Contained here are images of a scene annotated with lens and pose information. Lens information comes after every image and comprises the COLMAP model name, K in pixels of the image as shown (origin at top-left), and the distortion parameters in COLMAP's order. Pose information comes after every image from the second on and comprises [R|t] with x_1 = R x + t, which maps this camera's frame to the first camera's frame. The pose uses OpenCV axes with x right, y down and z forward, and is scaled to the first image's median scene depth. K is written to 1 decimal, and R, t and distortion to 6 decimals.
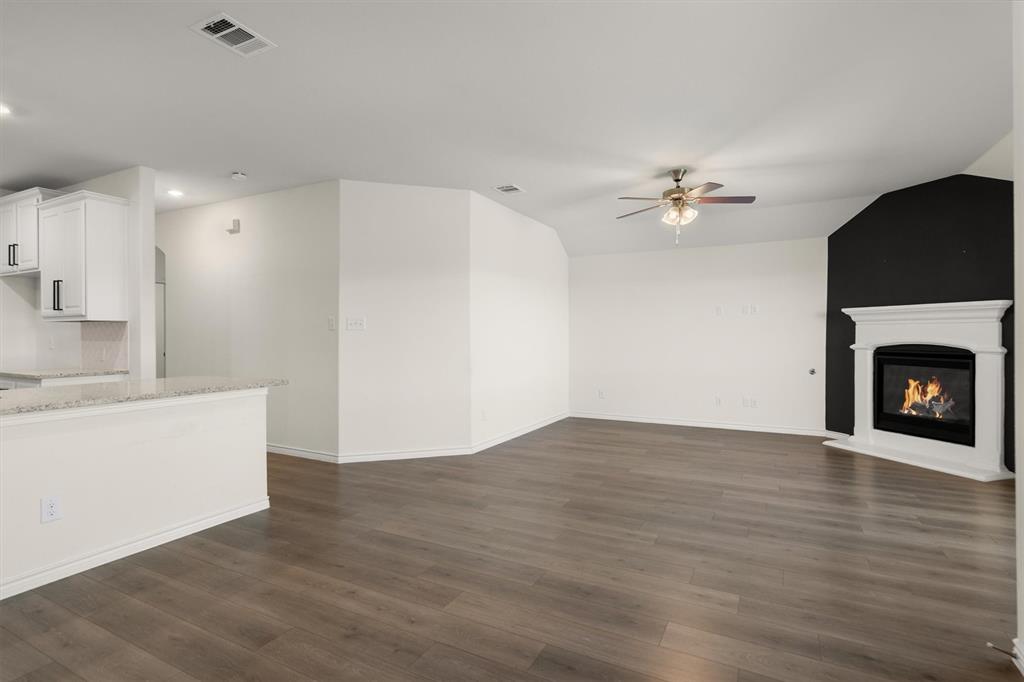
lens RADIAL K [[502.1, 0, 514.4], [0, 502.1, 331.6], [0, 0, 1]] dist [0.003001, 0.000926]
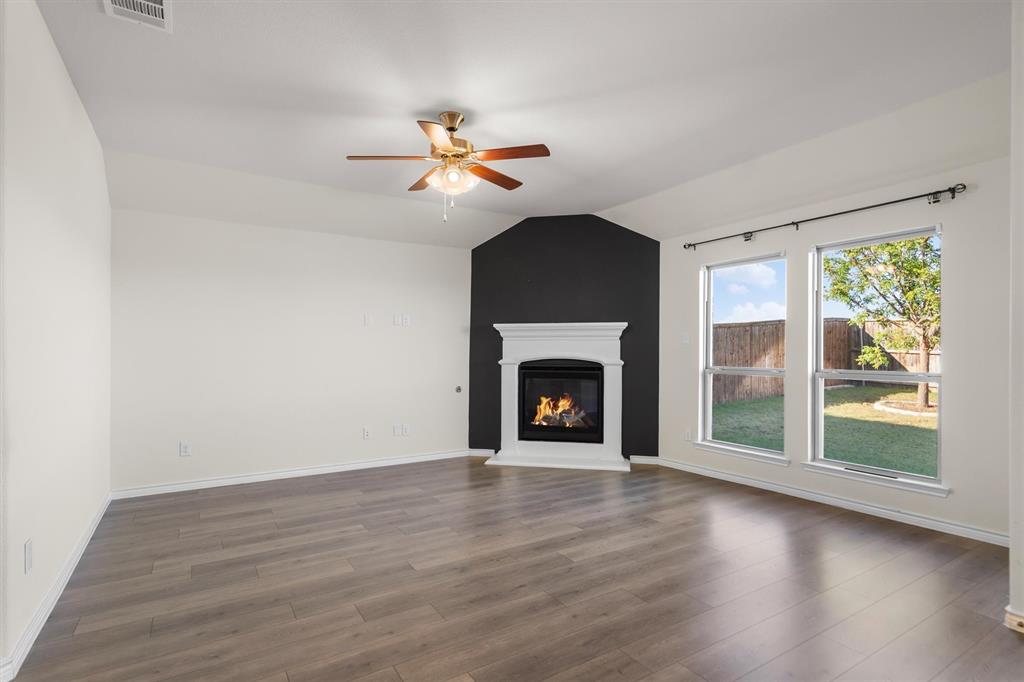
lens RADIAL K [[510.5, 0, 514.2], [0, 510.5, 350.5], [0, 0, 1]] dist [0.000320, 0.000494]
pose [[0.502556, 0.001959, 0.864542, -0.247023], [-0.005358, 0.999985, 0.000849, 0.007227], [-0.864528, -0.005059, 0.502559, 0.567079]]
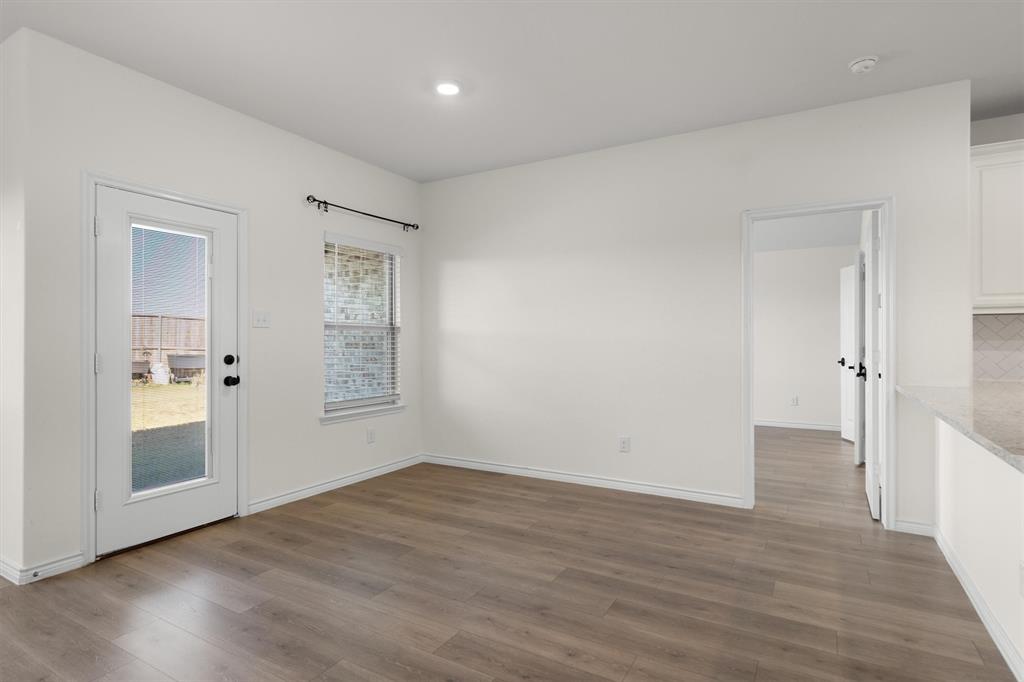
lens RADIAL K [[529.0, 0, 512.0], [0, 529.0, 341.0], [0, 0, 1]] dist [-0.000080, 0.000803]
pose [[-0.999123, 0.003029, 0.041750, -0.135605], [0.003022, 0.999995, -0.000243, 0.010847], [-0.041751, -0.000117, -0.999128, 0.943292]]
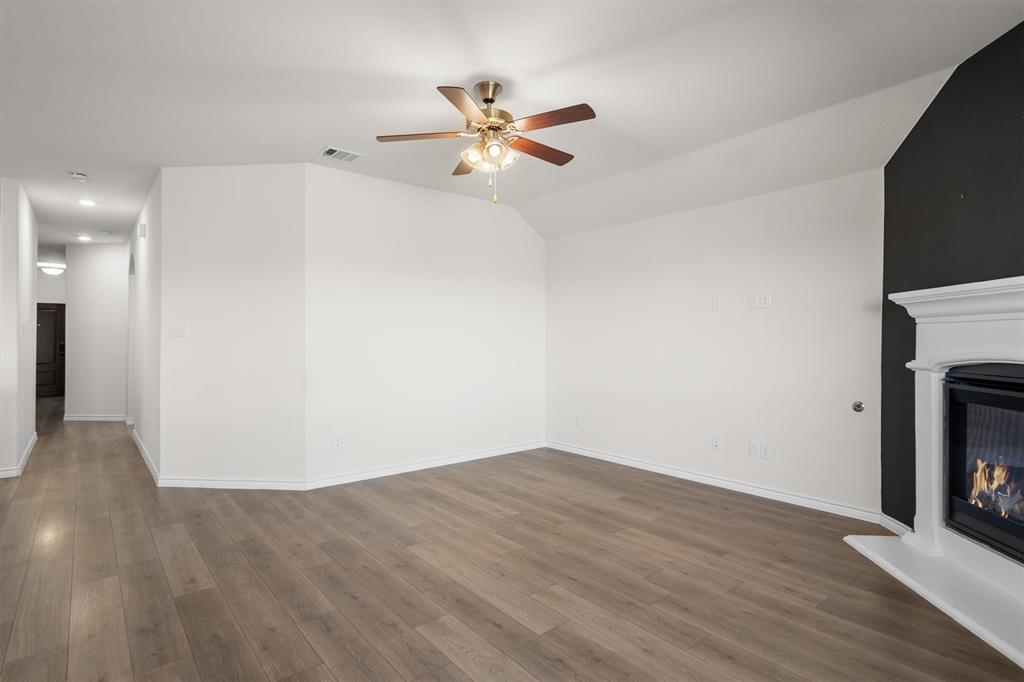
lens RADIAL K [[517.7, 0, 514.9], [0, 517.7, 335.7], [0, 0, 1]] dist [-0.000464, 0.000216]
pose [[0.924206, -0.002686, -0.381885, 0.608608], [0.003303, 0.999994, 0.000961, -0.003503], [0.381880, -0.002150, 0.924210, 0.409096]]
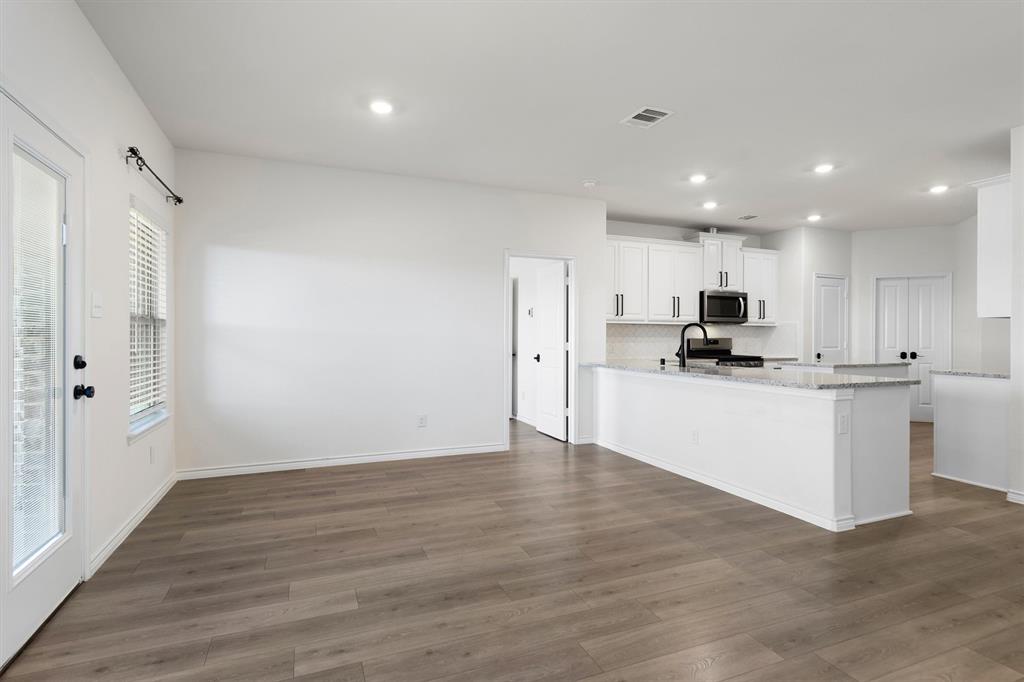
lens RADIAL K [[514.7, 0, 515.7], [0, 514.7, 343.3], [0, 0, 1]] dist [-0.001271, 0.001282]
pose [[-0.637185, 0.010210, -0.770643, 0.415157], [0.000874, 0.999921, 0.012525, 0.011145], [0.770711, 0.007307, -0.637144, 0.877022]]
